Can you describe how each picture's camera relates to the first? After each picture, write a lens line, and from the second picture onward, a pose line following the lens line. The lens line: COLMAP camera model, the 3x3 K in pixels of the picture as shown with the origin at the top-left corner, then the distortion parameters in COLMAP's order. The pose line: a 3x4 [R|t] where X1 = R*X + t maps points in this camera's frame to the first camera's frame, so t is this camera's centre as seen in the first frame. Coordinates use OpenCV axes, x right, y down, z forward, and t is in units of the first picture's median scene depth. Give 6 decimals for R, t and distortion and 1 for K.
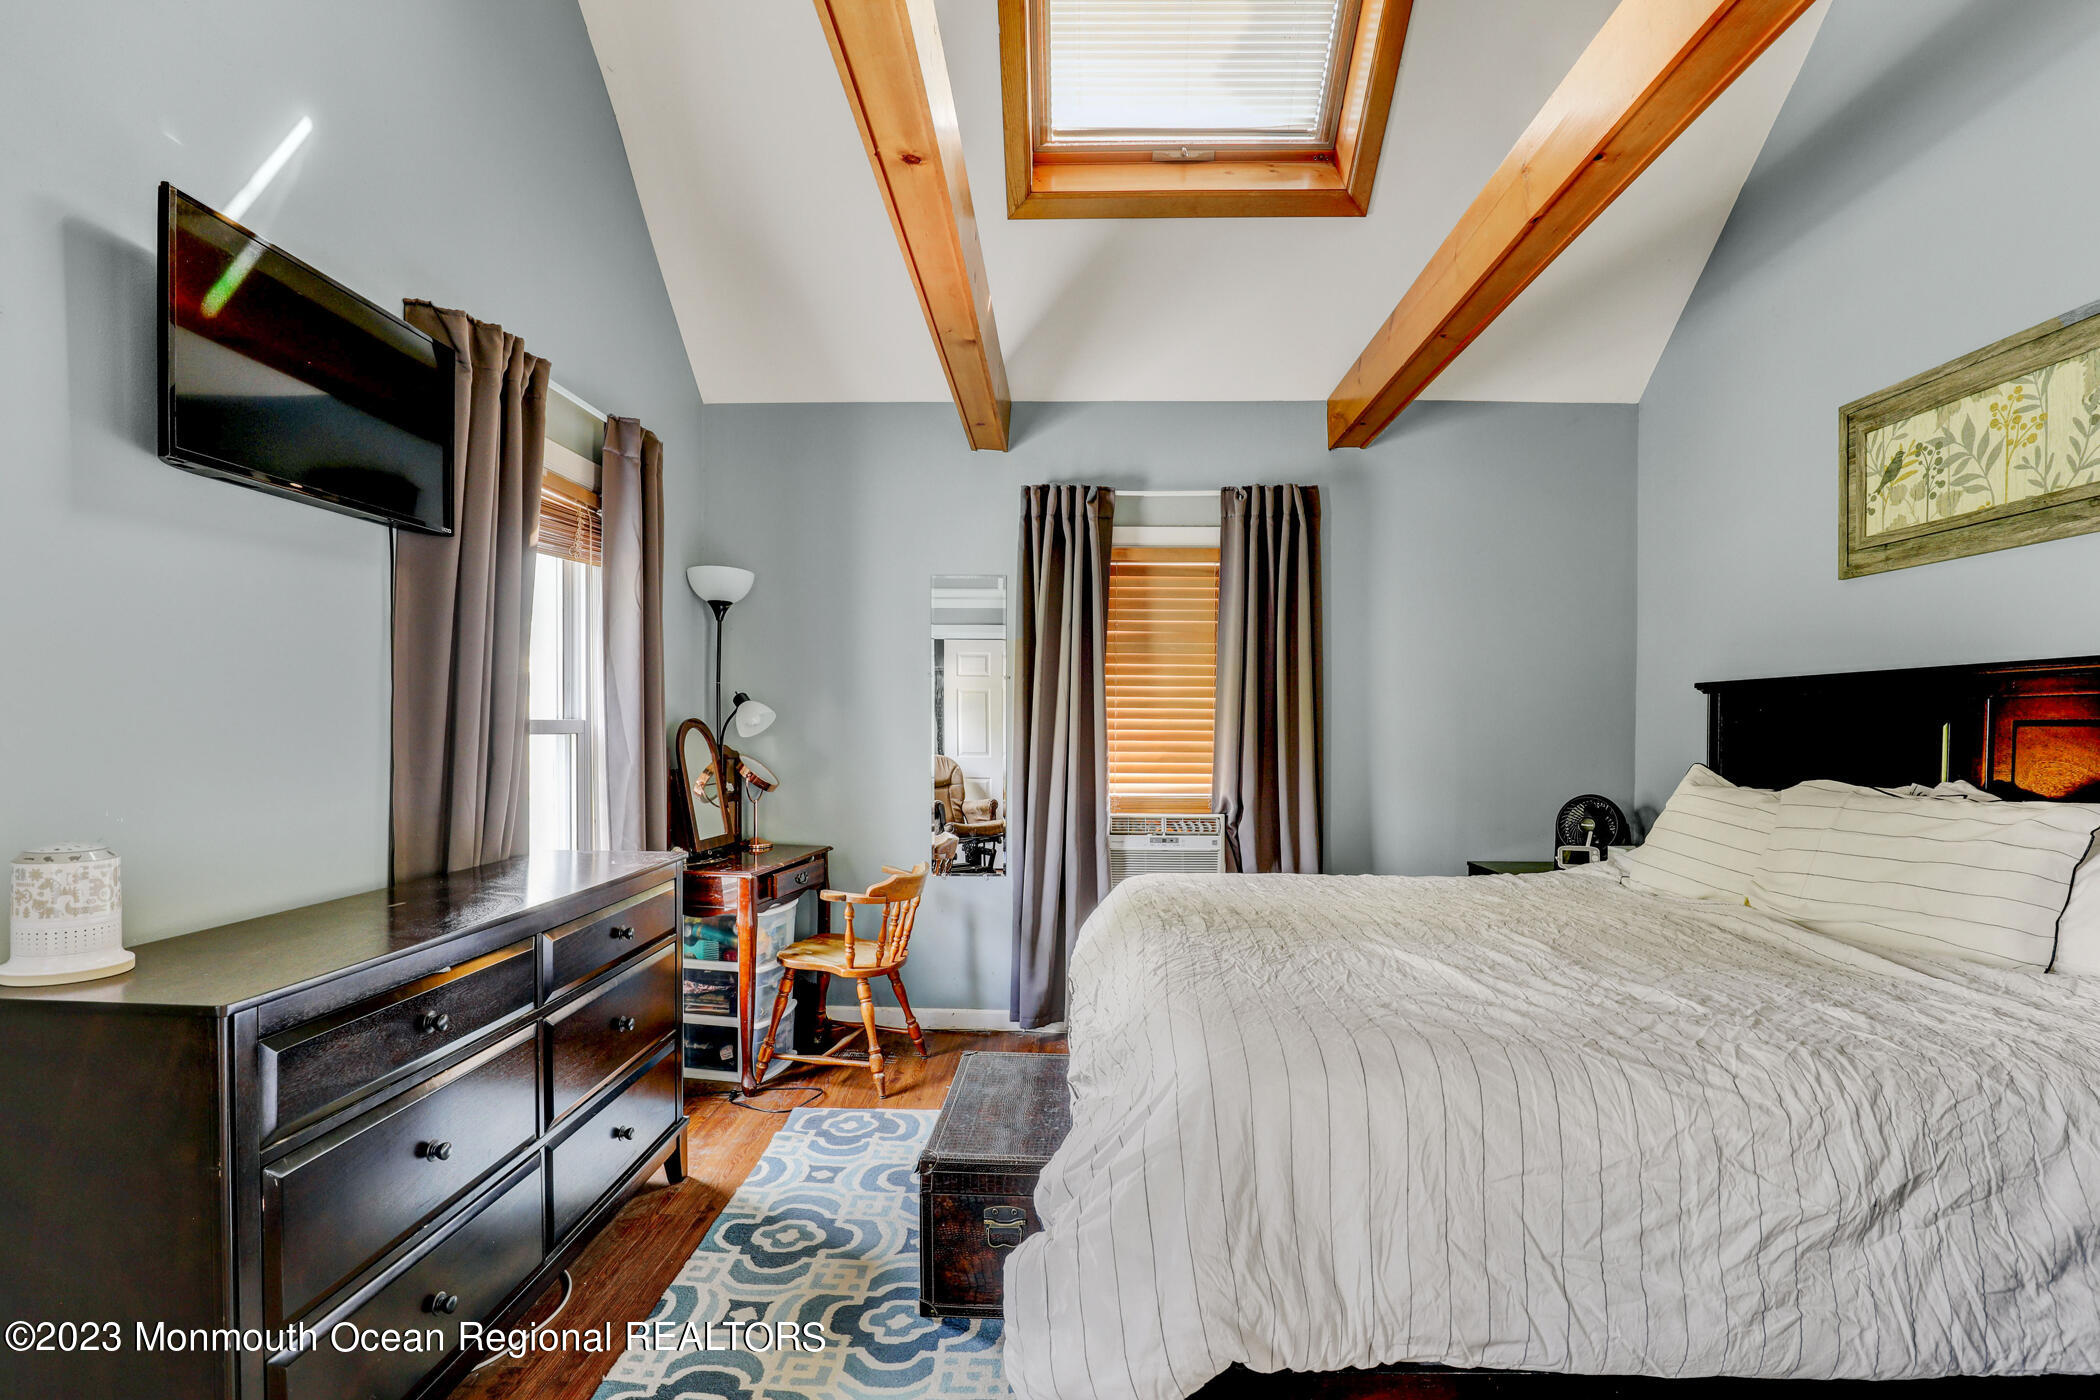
lens RADIAL K [[977.4, 0, 1052.2], [0, 977.4, 751.9], [0, 0, 1]] dist [-0.037087, 0.007395]
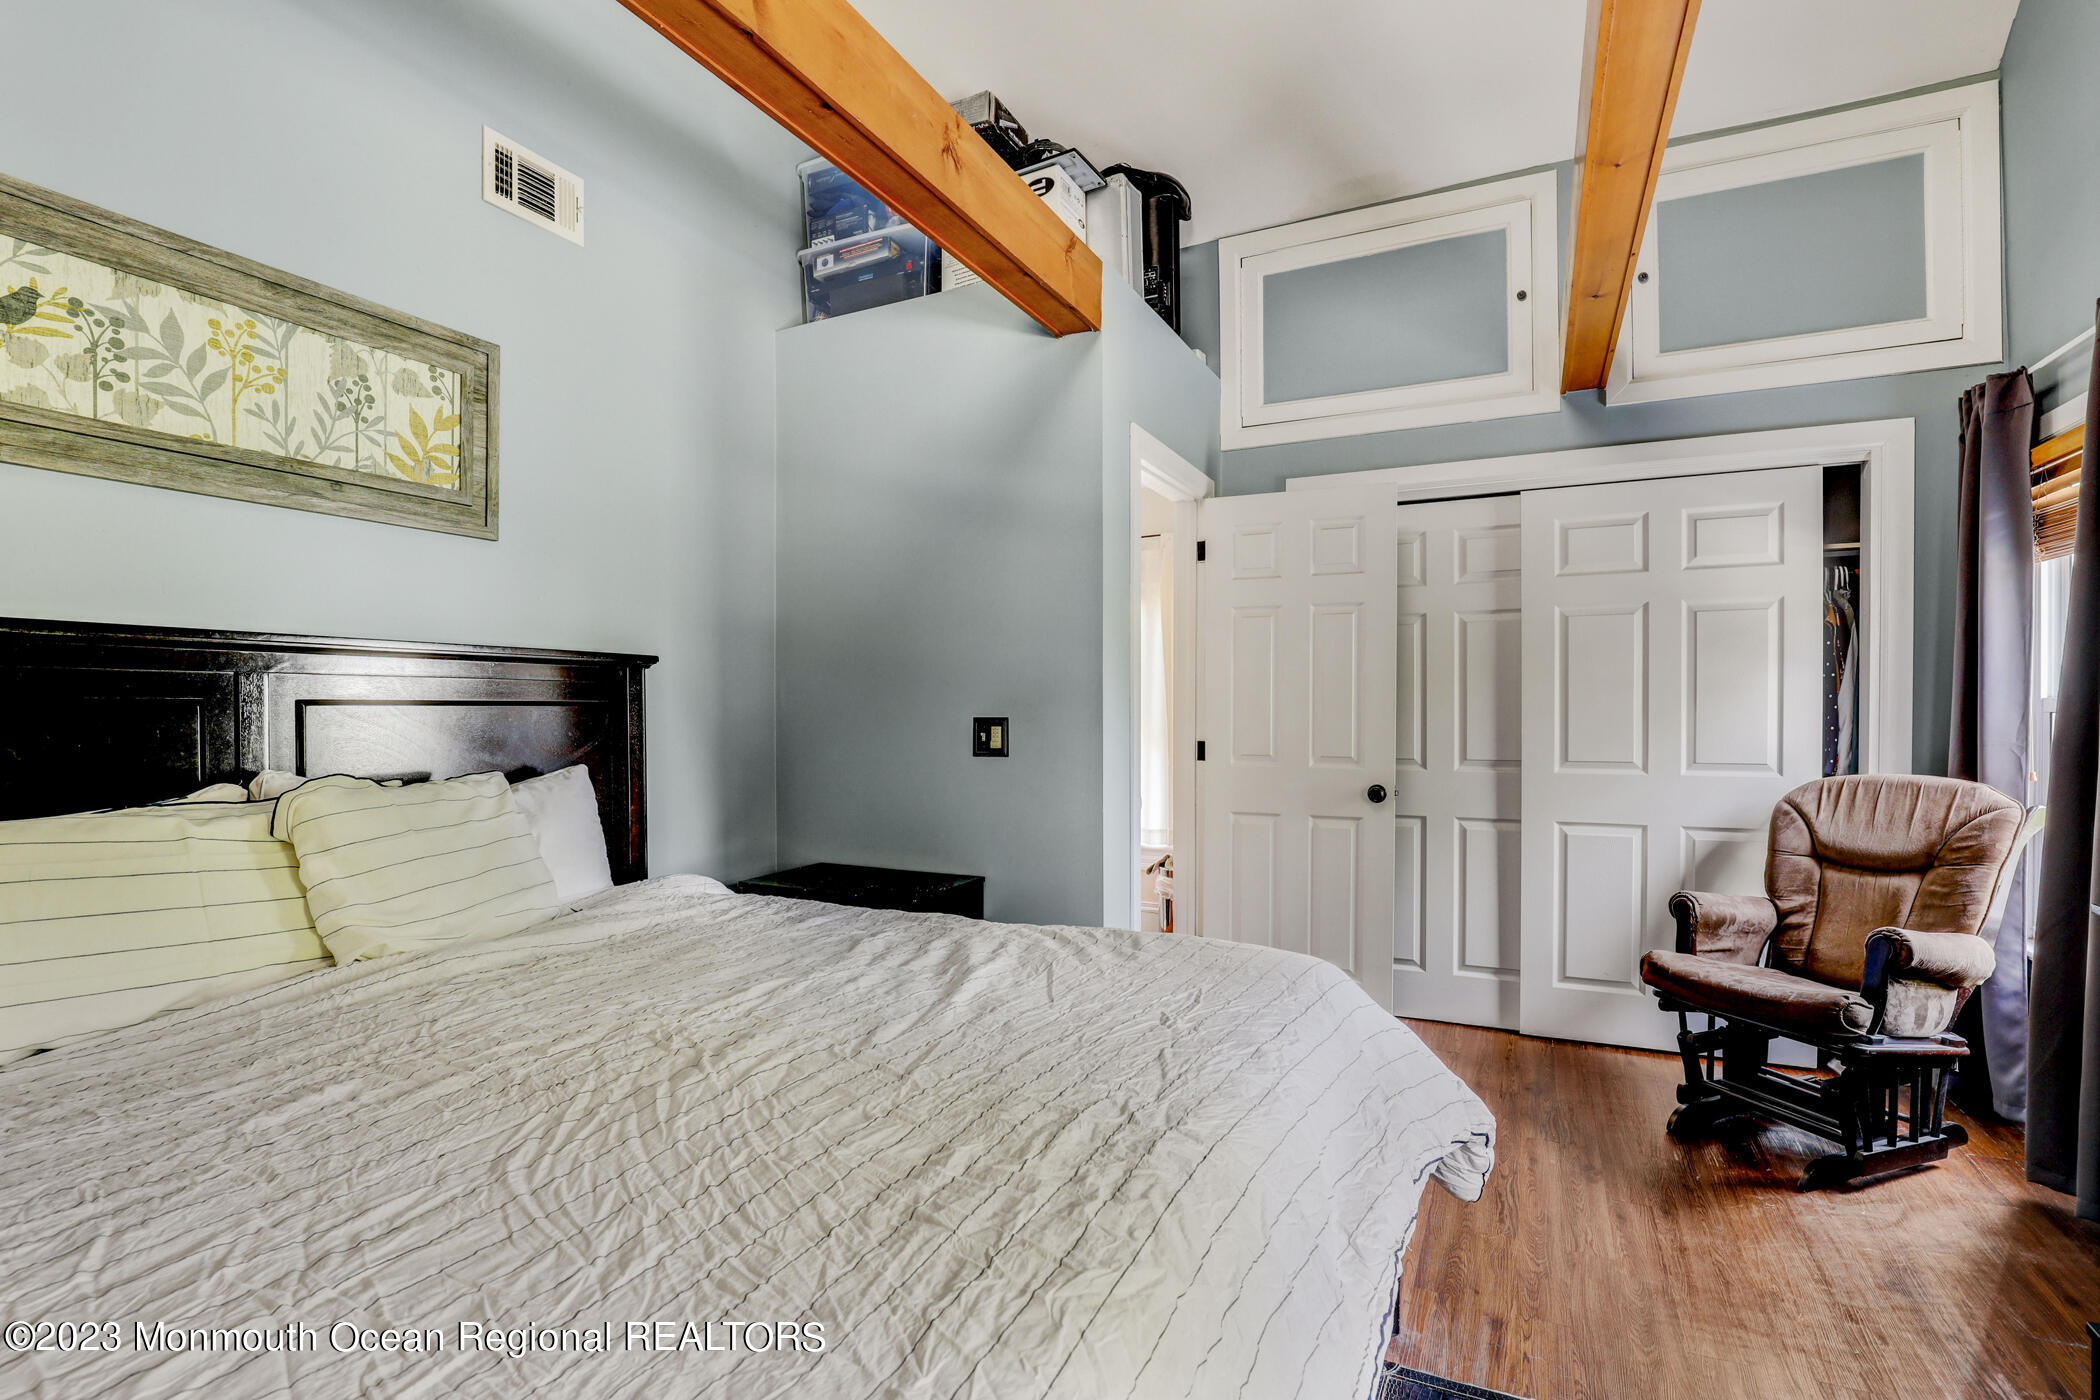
lens RADIAL K [[987.7, 0, 1048.4], [0, 987.7, 706.6], [0, 0, 1]] dist [-0.000423, 0.000007]
pose [[-0.908681, -0.003641, 0.417475, -0.036406], [0.008524, 0.999592, 0.027272, -0.037888], [-0.417404, 0.028340, -0.908279, 1.308277]]
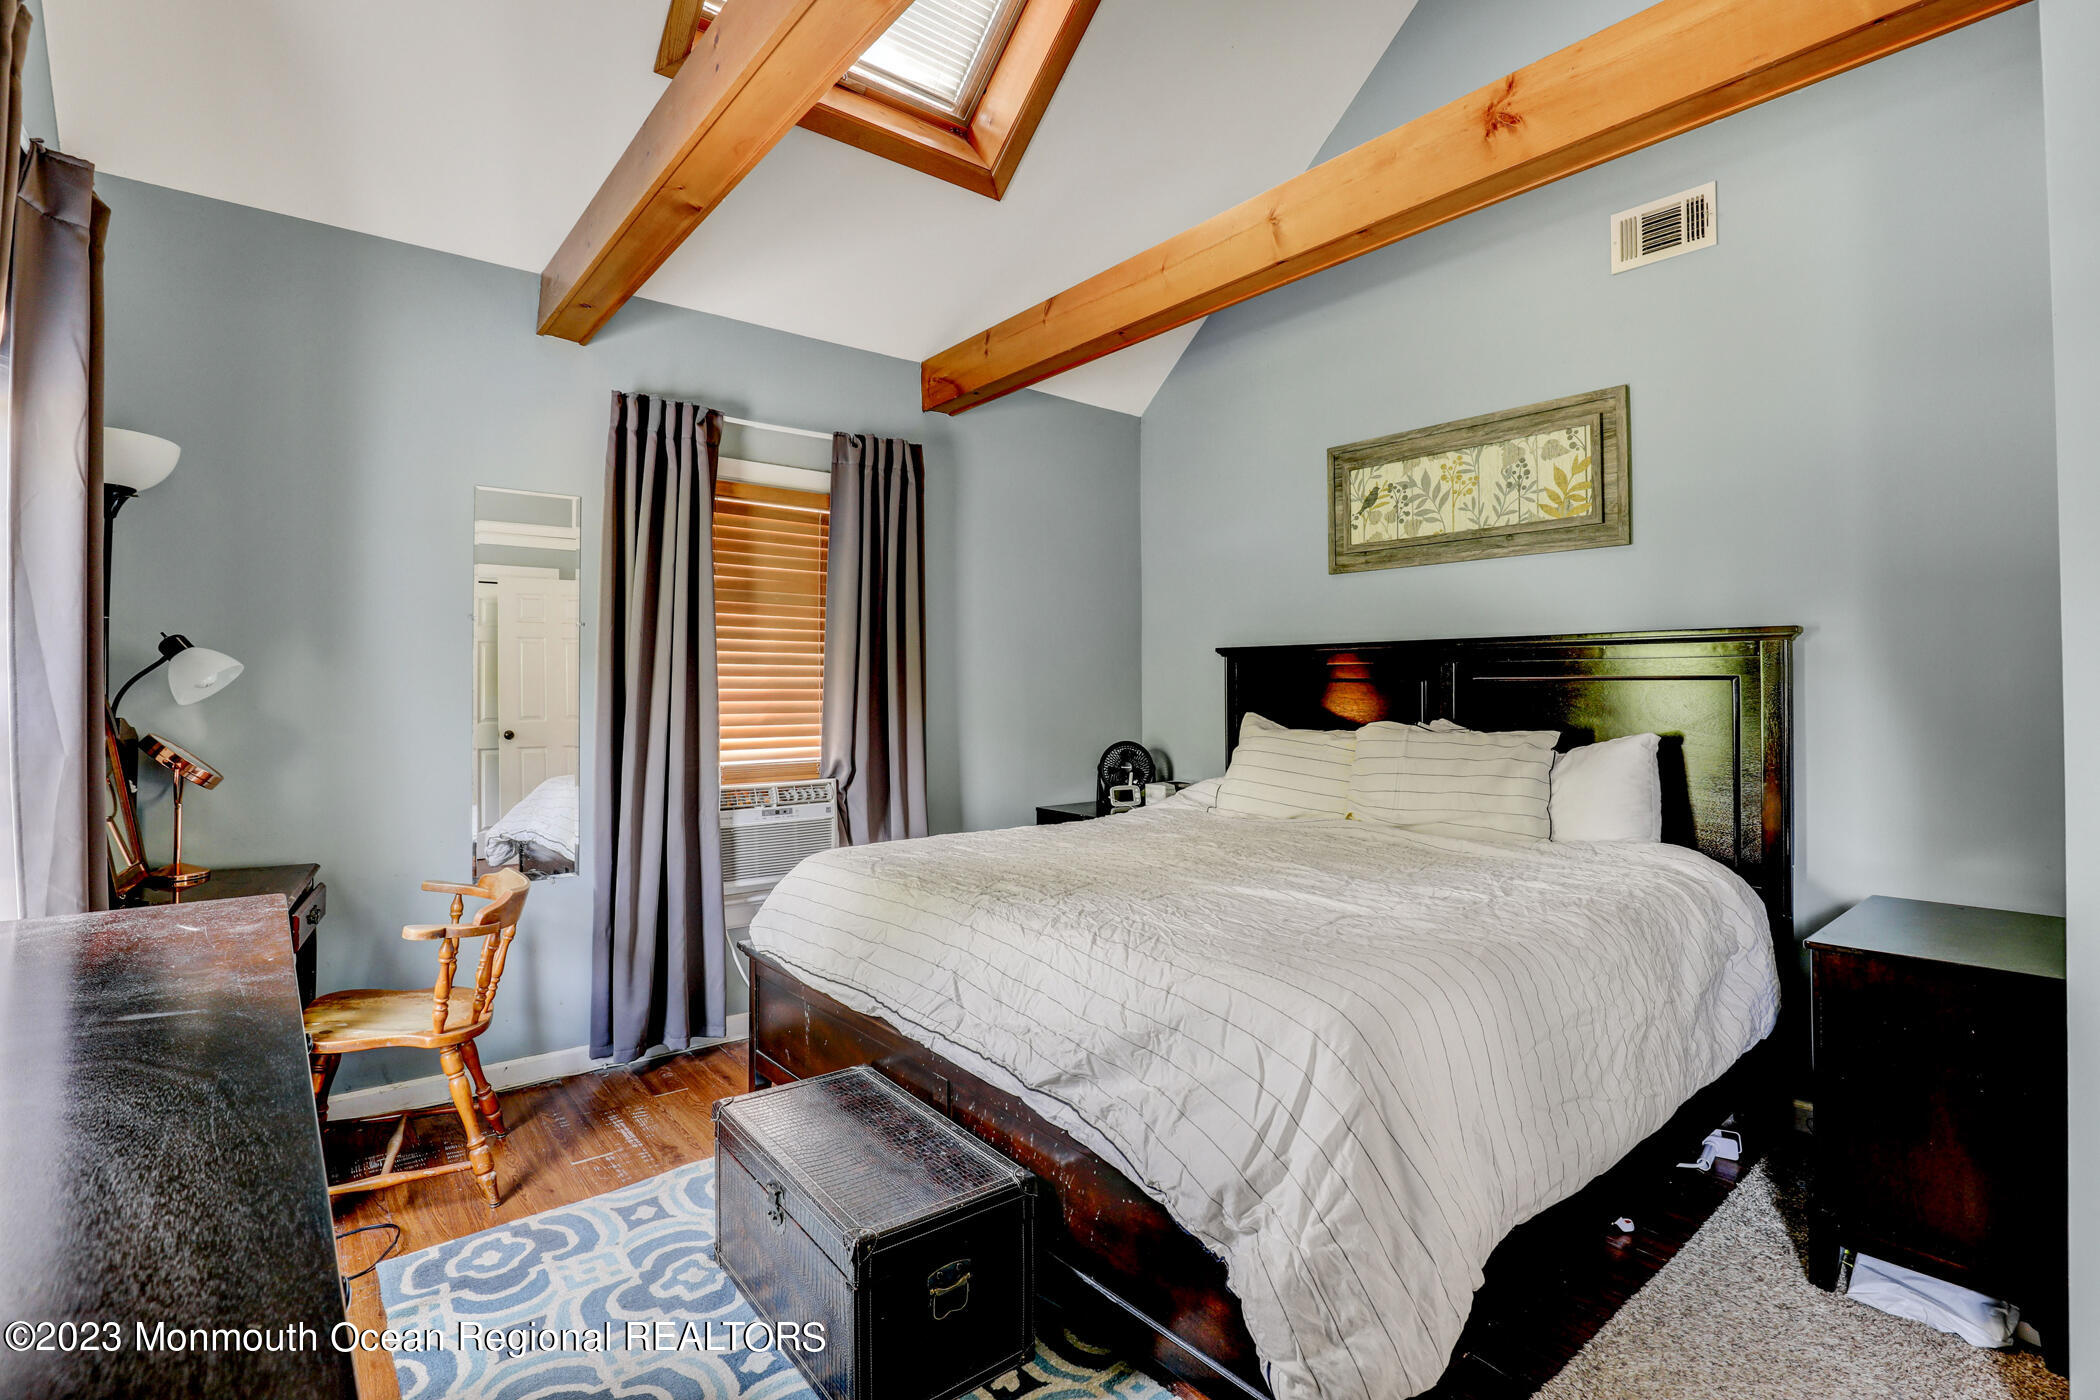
lens RADIAL K [[978.4, 0, 1046.7], [0, 978.4, 658.2], [0, 0, 1]] dist [-0.028982, 0.000651]
pose [[0.760514, 0.013285, 0.649185, -0.407232], [0.020287, 0.998816, -0.044207, -0.008019], [-0.649004, 0.046790, 0.759345, 0.226130]]
